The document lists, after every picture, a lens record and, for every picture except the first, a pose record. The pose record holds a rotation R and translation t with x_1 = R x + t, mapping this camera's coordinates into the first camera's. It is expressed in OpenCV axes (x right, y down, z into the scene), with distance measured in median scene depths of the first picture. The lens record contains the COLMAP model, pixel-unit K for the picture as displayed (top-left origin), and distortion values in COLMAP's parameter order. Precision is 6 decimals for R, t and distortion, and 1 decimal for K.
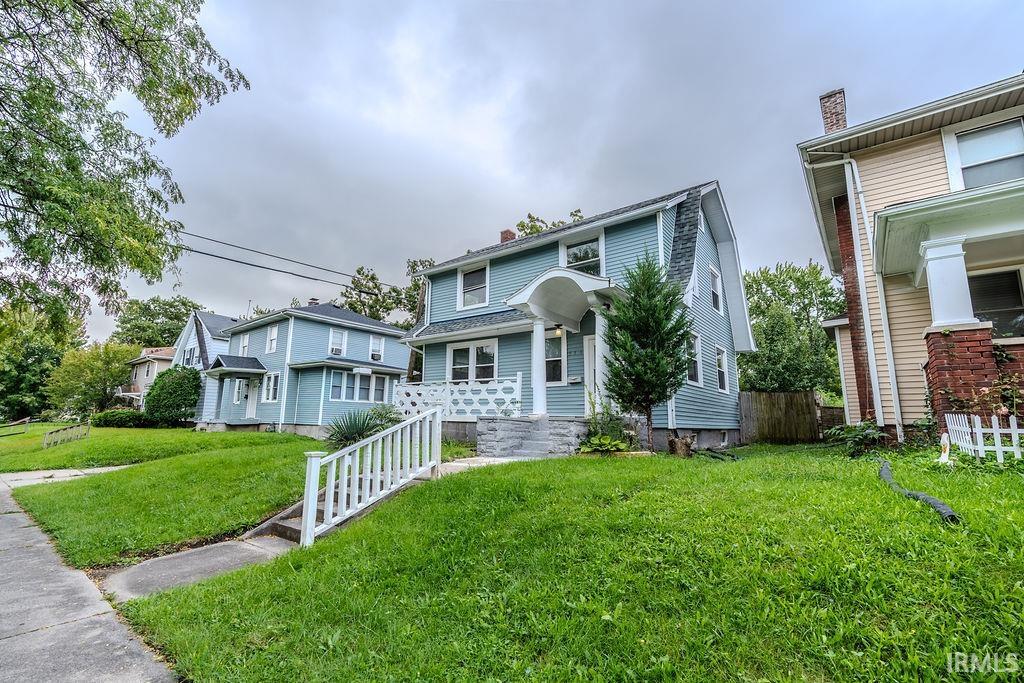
lens RADIAL K [[456.3, 0, 512.0], [0, 456.3, 341.5], [0, 0, 1]] dist [-0.001465, -0.000129]
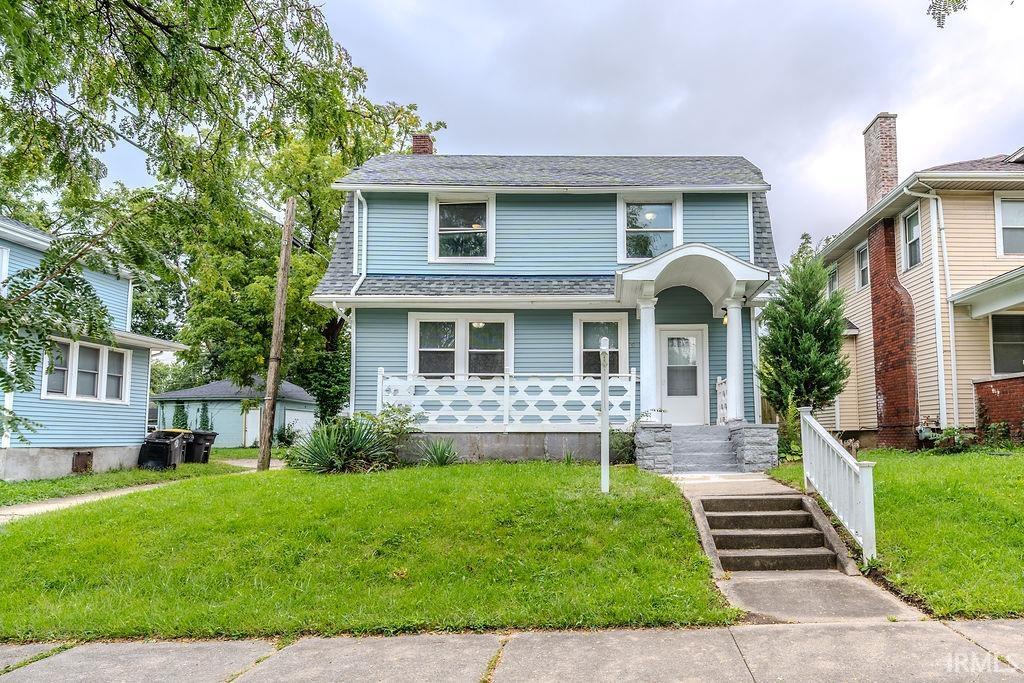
lens RADIAL K [[670.6, 0, 625.6], [0, 670.6, 384.8], [0, 0, 1]] dist [0.002840, 0.000443]
pose [[0.769623, 0.030309, 0.637779, -0.577259], [-0.094576, 0.993266, 0.066924, 0.016540], [-0.631455, -0.111825, 0.767307, 0.104858]]
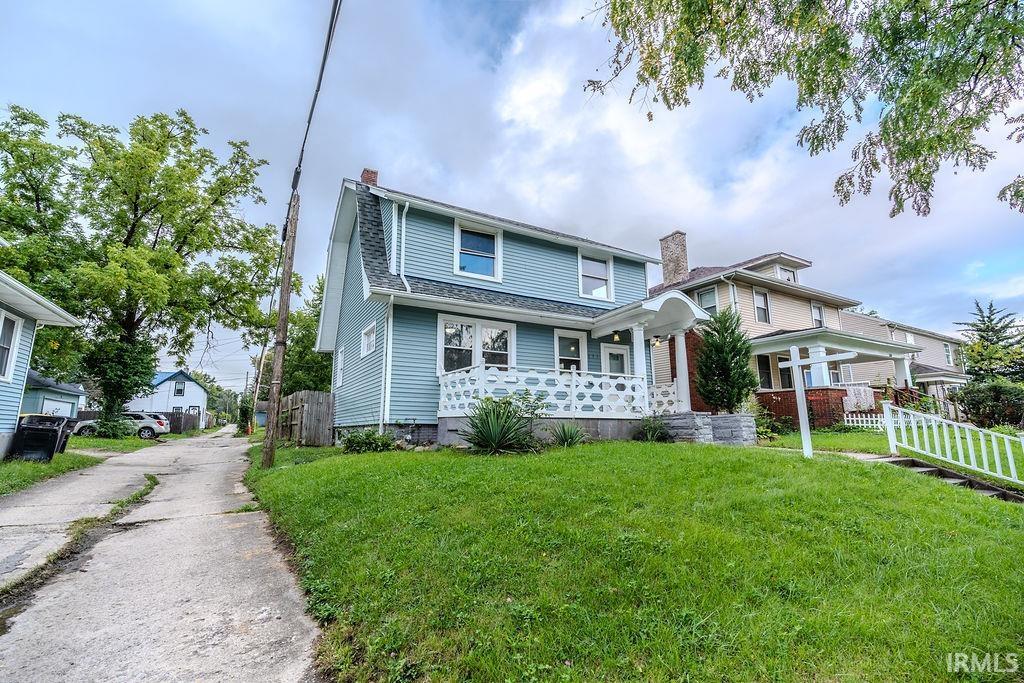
lens RADIAL K [[456.3, 0, 512.0], [0, 456.3, 341.5], [0, 0, 1]] dist [-0.001465, -0.000129]
pose [[0.375826, 0.158698, 0.913000, -0.872625], [-0.149378, 0.982718, -0.109326, 0.128460], [-0.914571, -0.095295, 0.393037, 0.696540]]
